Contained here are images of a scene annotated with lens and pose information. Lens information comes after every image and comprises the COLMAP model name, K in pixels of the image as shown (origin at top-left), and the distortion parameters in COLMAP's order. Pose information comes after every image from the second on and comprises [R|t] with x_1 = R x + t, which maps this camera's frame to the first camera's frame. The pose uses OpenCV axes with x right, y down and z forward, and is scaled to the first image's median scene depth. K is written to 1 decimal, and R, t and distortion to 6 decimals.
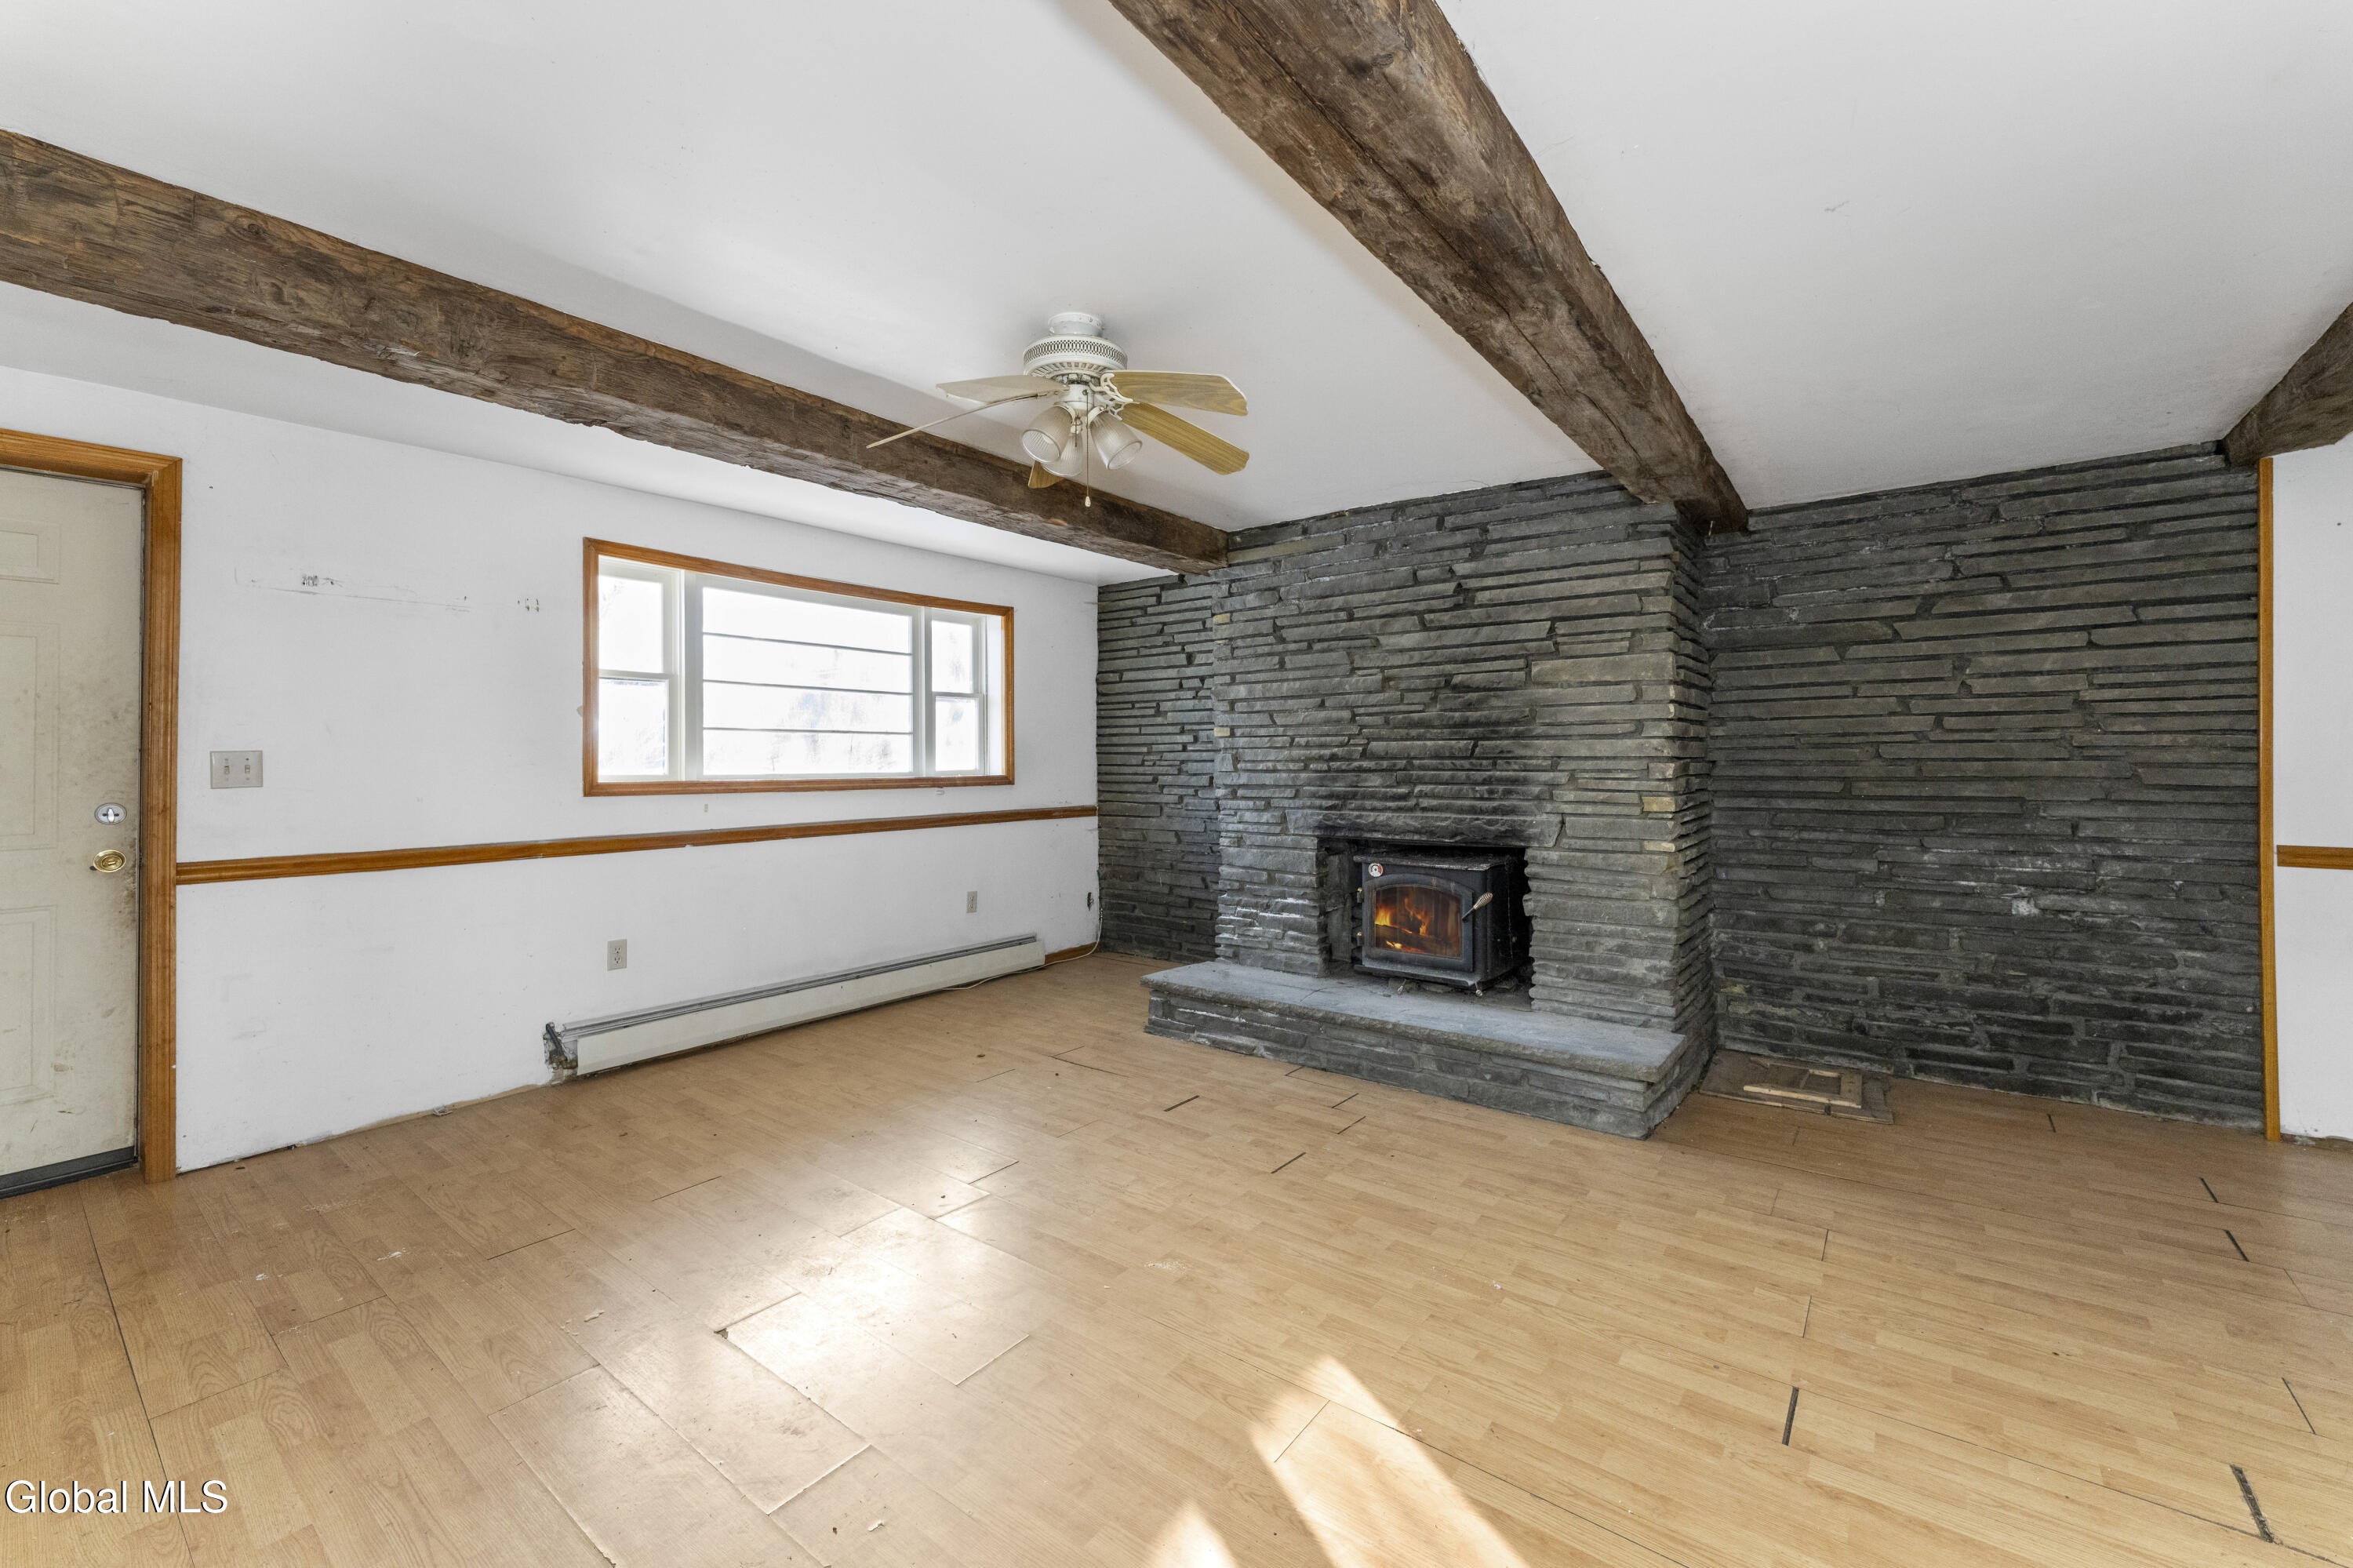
lens RADIAL K [[955.9, 0, 1177.7], [0, 955.9, 754.3], [0, 0, 1]] dist [0.000280, -0.000141]
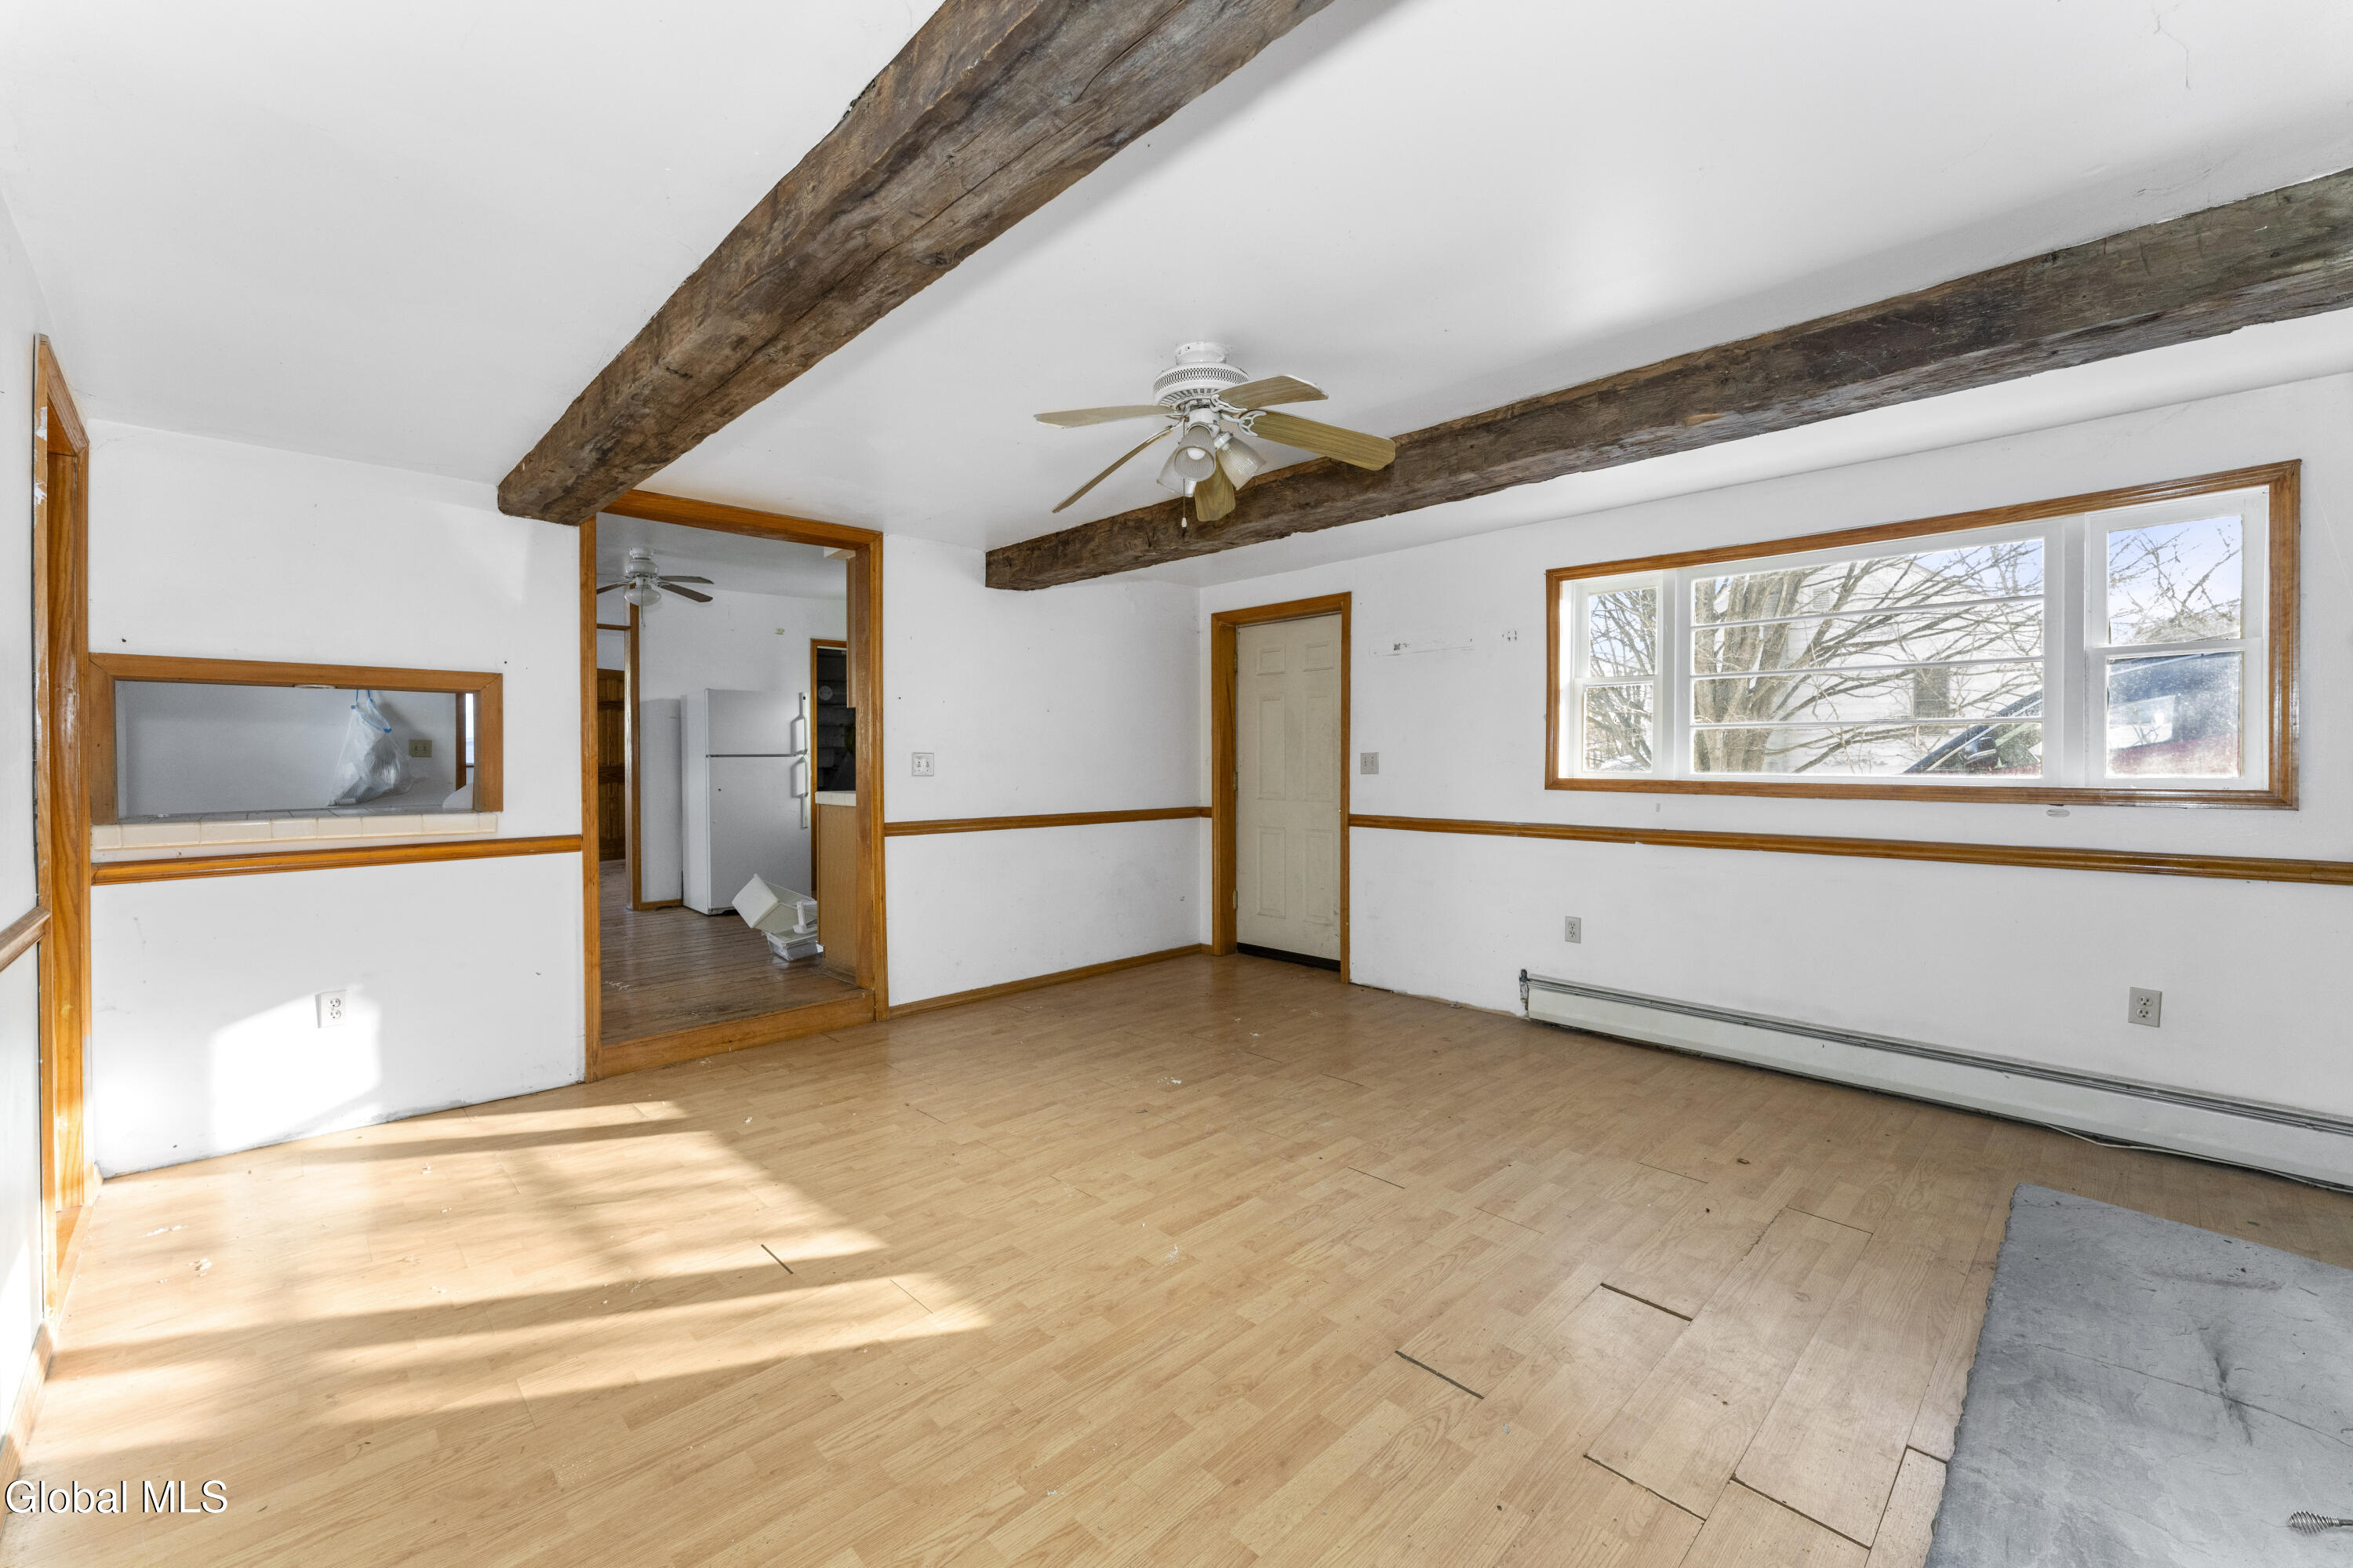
lens RADIAL K [[939.8, 0, 1176.5], [0, 939.8, 784.0], [0, 0, 1]] dist [0.001030, 0.000010]
pose [[-0.140107, 0.032292, -0.989610, 0.838455], [0.005538, 0.999478, 0.031830, -0.003283], [0.990121, -0.001021, -0.140213, 0.990729]]
